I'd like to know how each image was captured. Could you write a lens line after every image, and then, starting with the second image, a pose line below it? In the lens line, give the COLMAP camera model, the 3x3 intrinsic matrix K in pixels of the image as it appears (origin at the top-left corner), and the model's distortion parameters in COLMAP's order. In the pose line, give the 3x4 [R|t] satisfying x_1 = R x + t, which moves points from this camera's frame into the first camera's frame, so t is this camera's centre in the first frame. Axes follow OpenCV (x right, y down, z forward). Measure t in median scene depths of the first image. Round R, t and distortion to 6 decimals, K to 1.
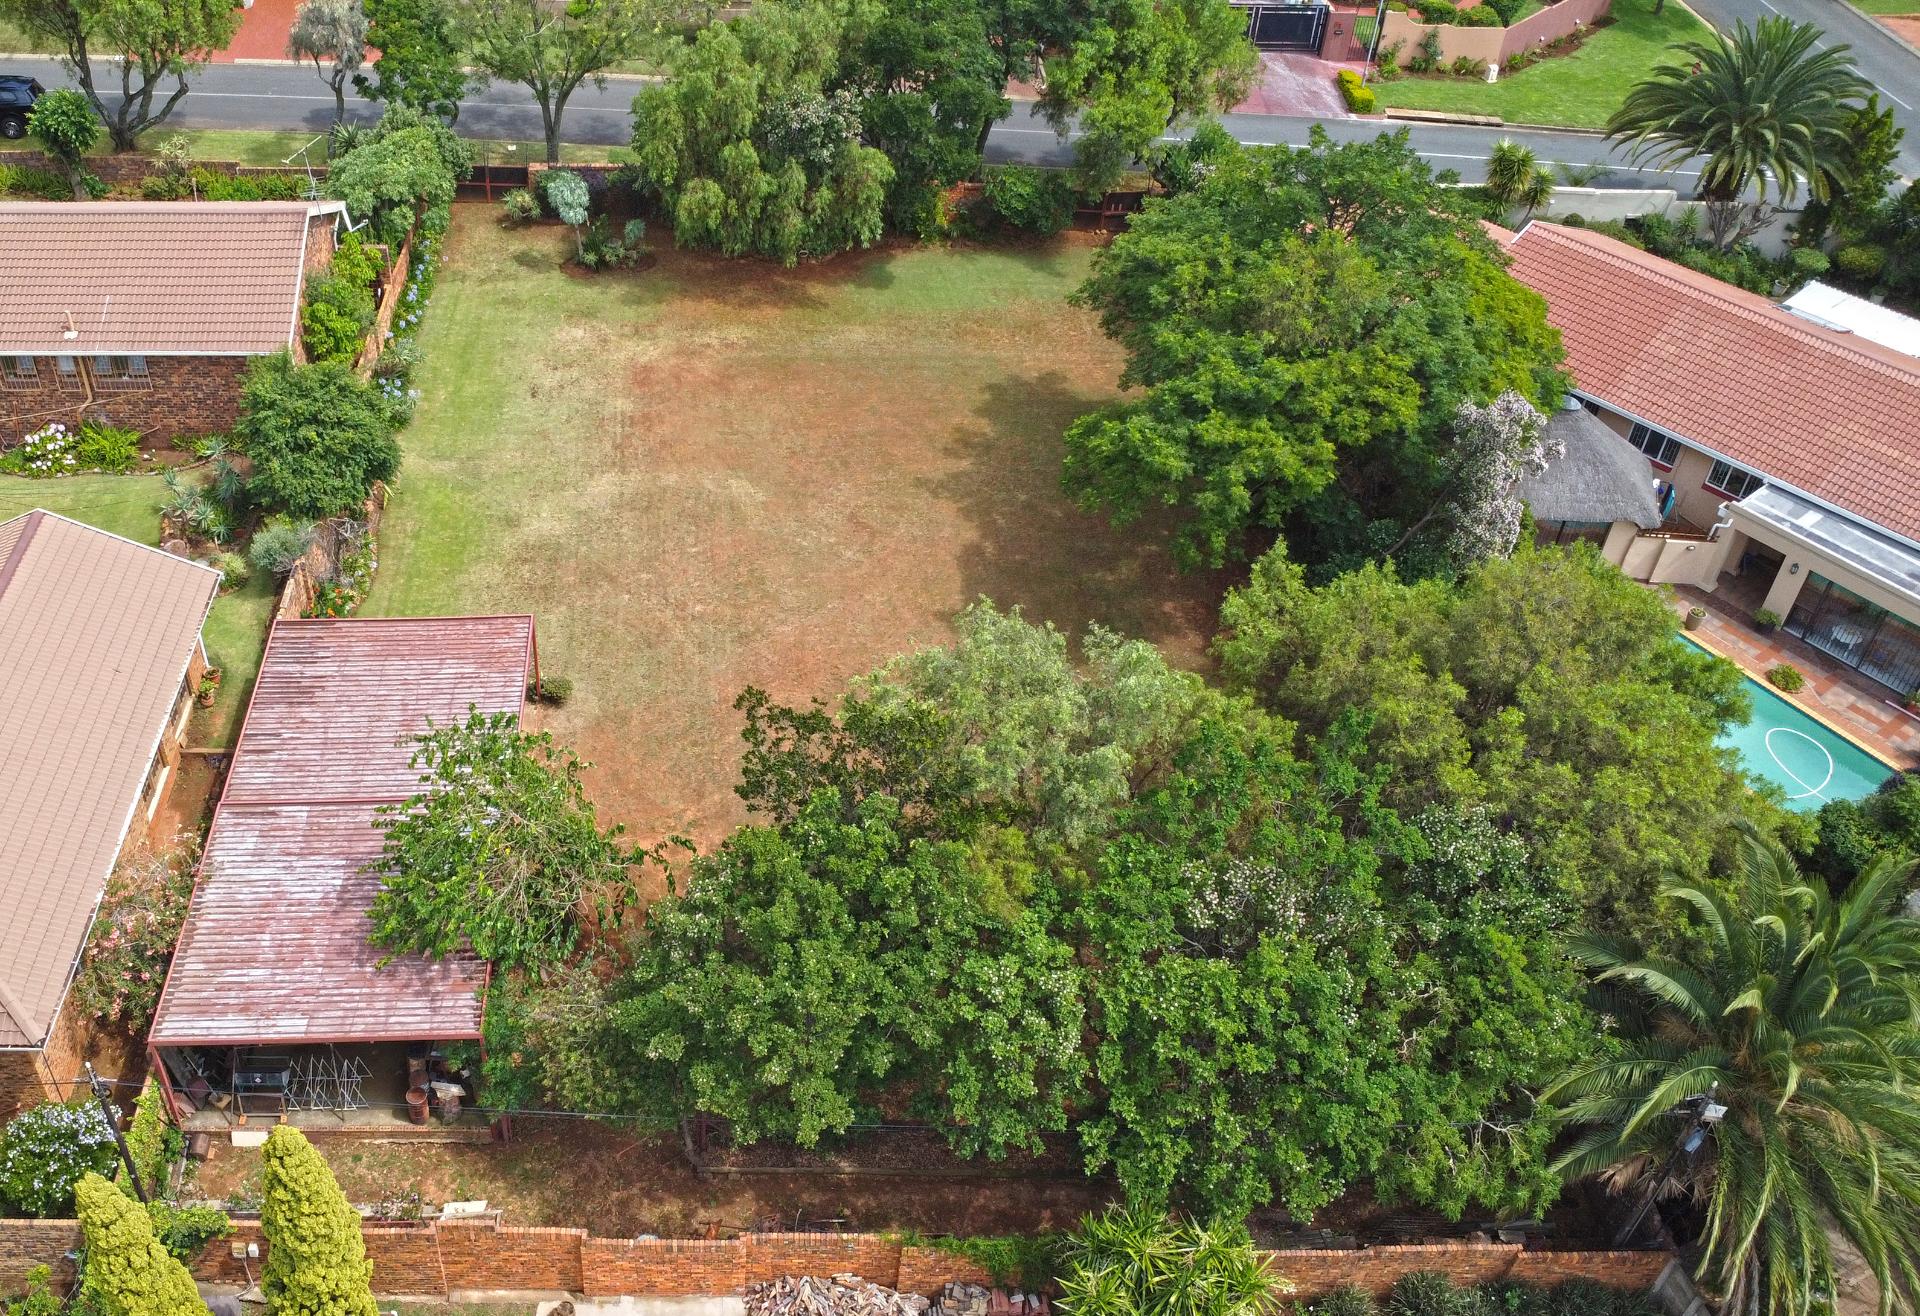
lens RADIAL K [[1737.2, 0, 853.2], [0, 1737.2, 672.9], [0, 0, 1]] dist [-0.015592, -0.019555]
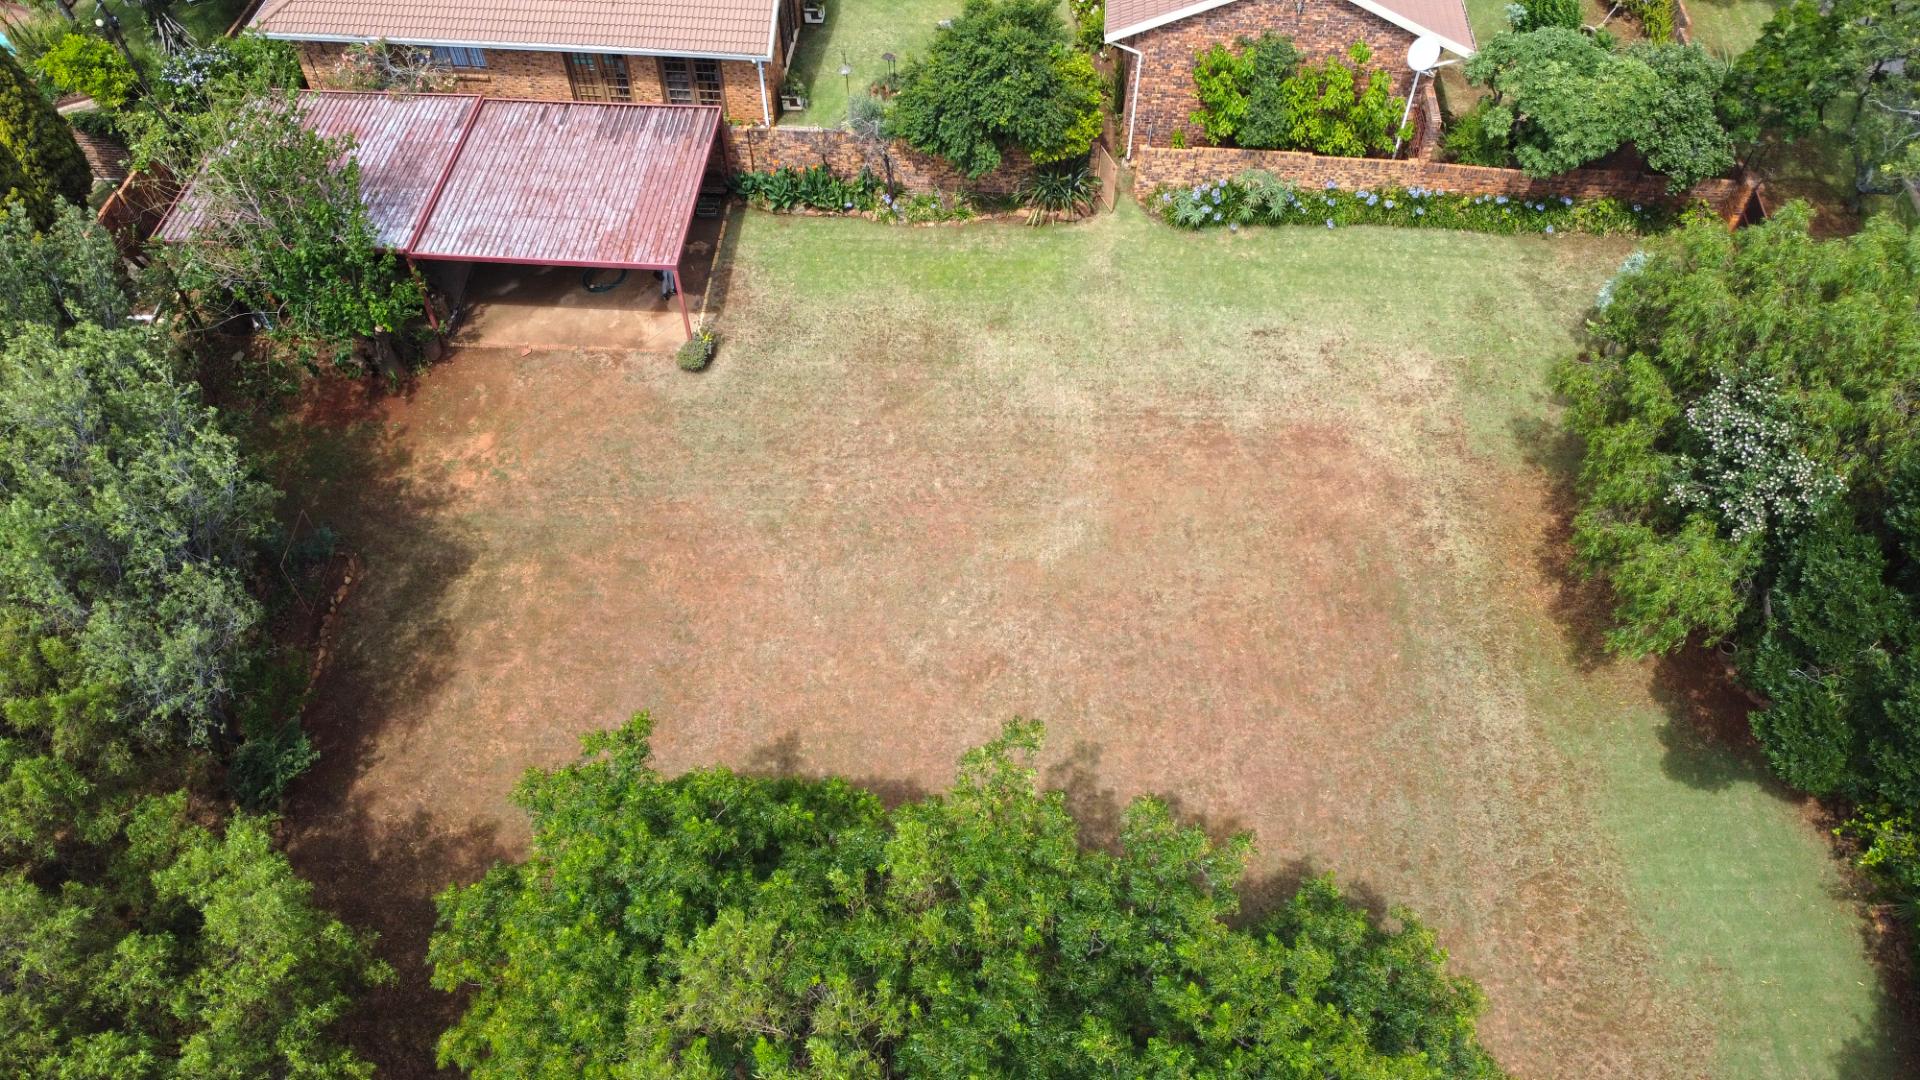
lens RADIAL K [[1441.4, 0, 960.0], [0, 1441.4, 540.0], [0, 0, 1]] dist [-0.017731, -0.007671]
pose [[-0.133684, 0.764639, -0.630441, 0.337427], [-0.644532, 0.416149, 0.641404, -0.478389], [0.752799, 0.492085, 0.437202, 0.692376]]
